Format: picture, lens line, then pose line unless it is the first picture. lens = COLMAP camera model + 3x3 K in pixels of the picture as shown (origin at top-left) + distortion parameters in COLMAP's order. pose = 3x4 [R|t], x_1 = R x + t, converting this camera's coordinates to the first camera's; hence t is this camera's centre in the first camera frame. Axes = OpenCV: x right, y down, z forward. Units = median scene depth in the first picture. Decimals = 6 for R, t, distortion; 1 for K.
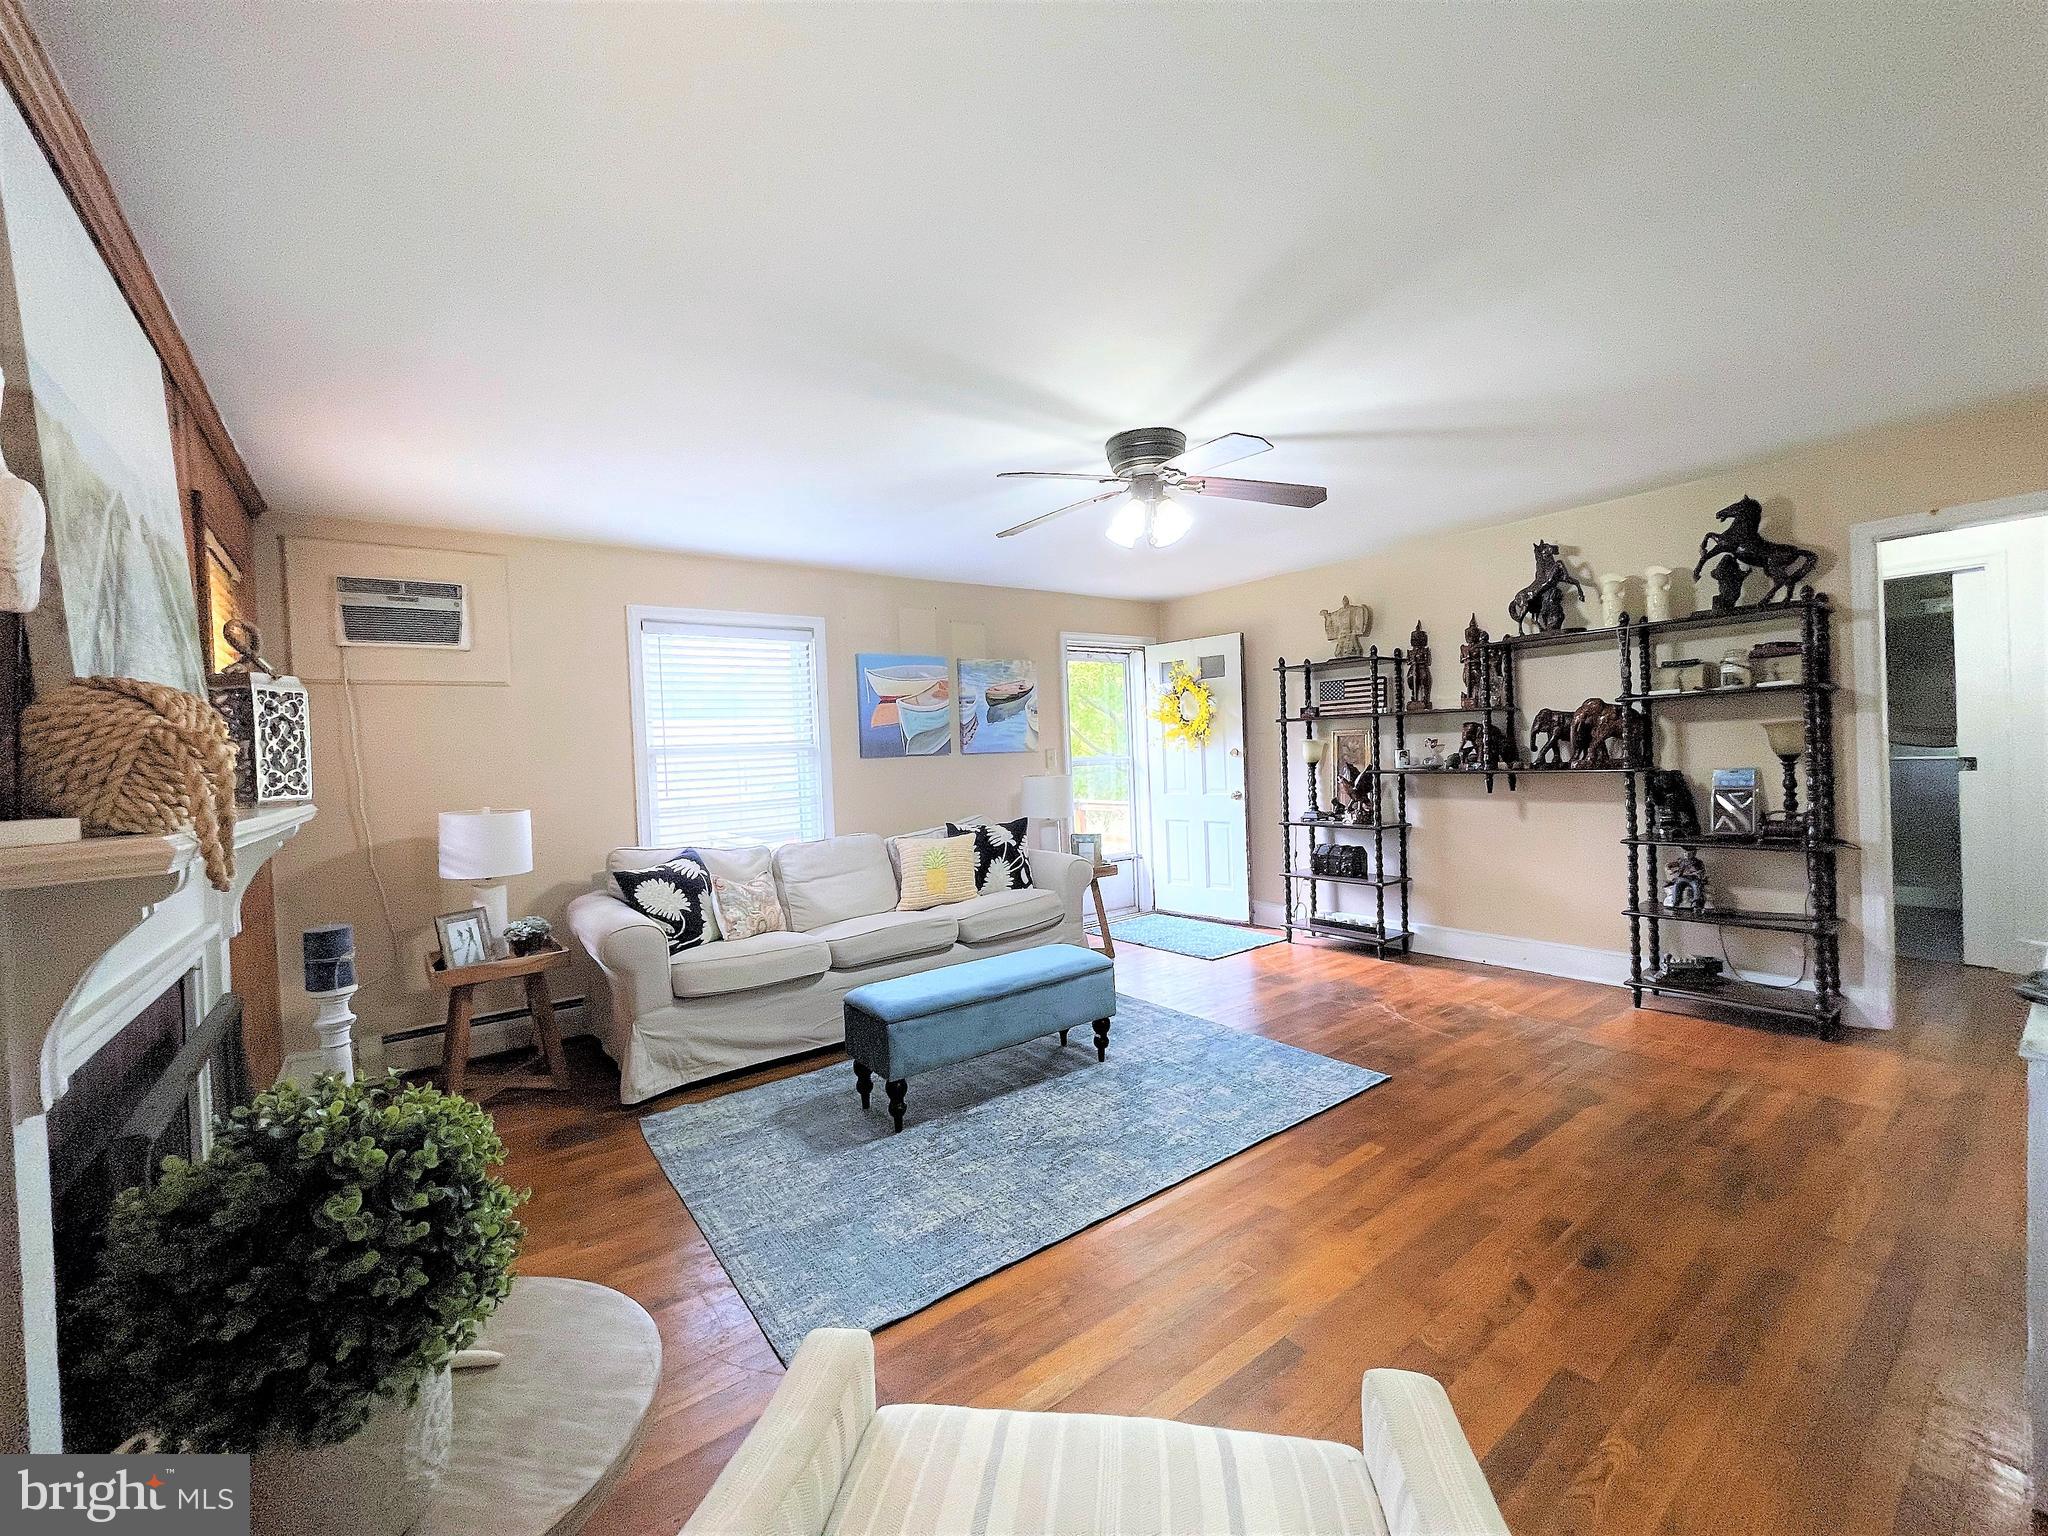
lens RADIAL K [[827.3, 0, 1014.6], [0, 827.3, 764.0], [0, 0, 1]] dist [0.000774, 0.000014]
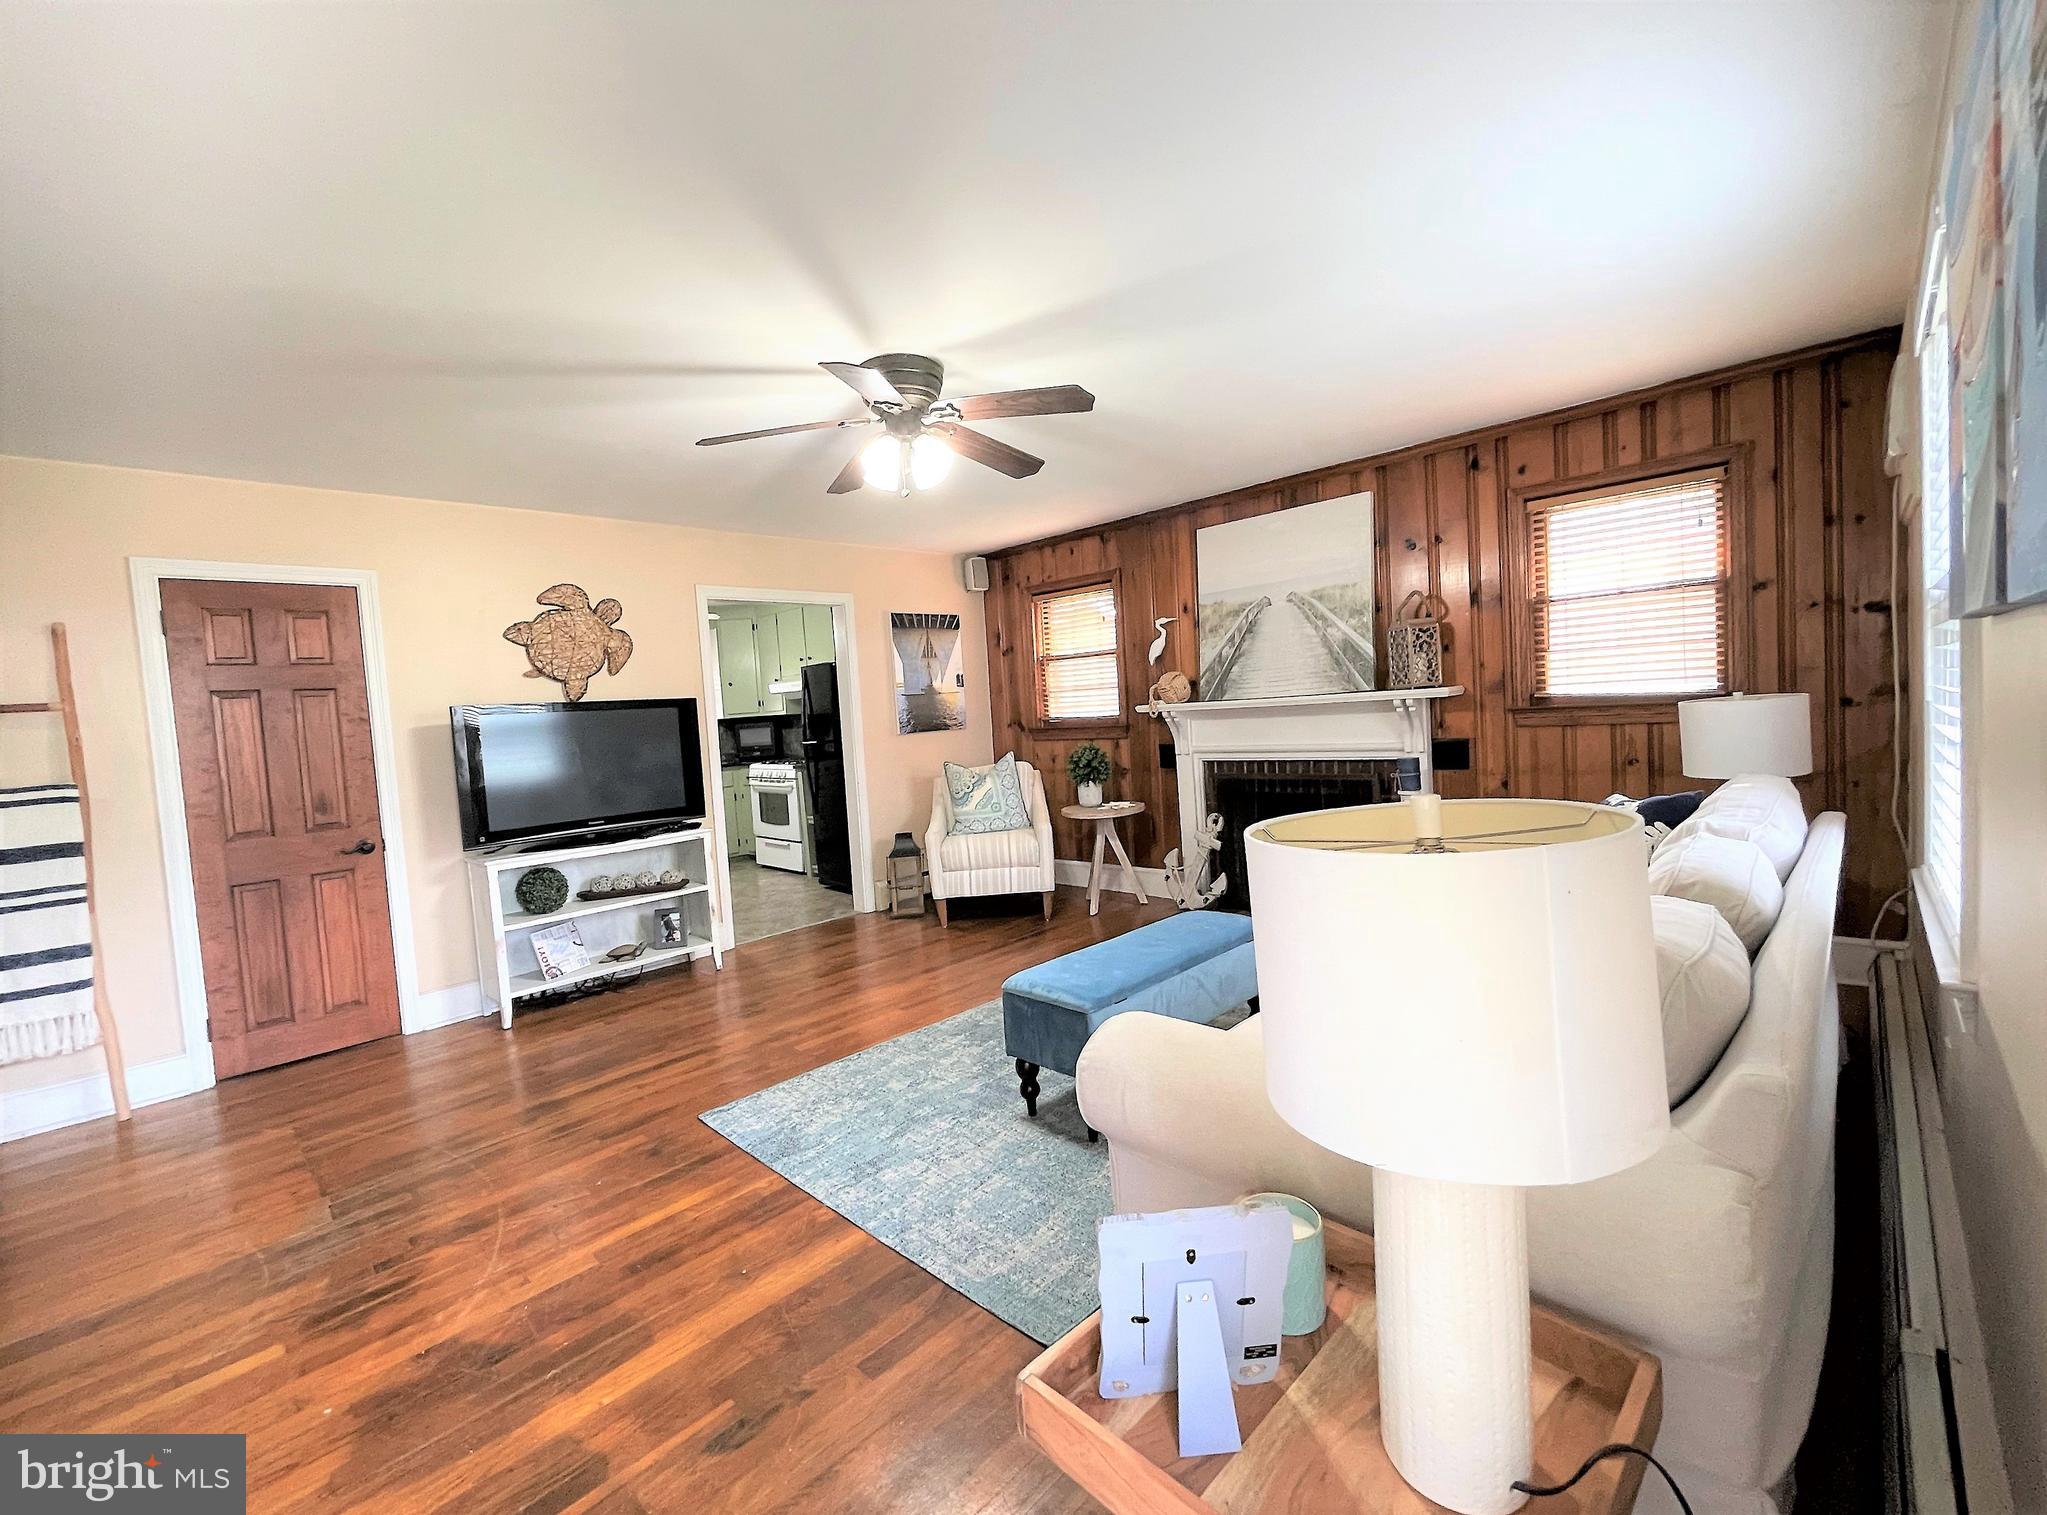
lens RADIAL K [[857.6, 0, 1003.5], [0, 857.6, 757.5], [0, 0, 1]] dist [-0.001006, -0.000165]
pose [[-0.982705, 0.117720, -0.142941, 0.207976], [0.108227, 0.991480, 0.072492, -0.024931], [0.150257, 0.055768, -0.987073, 1.781189]]
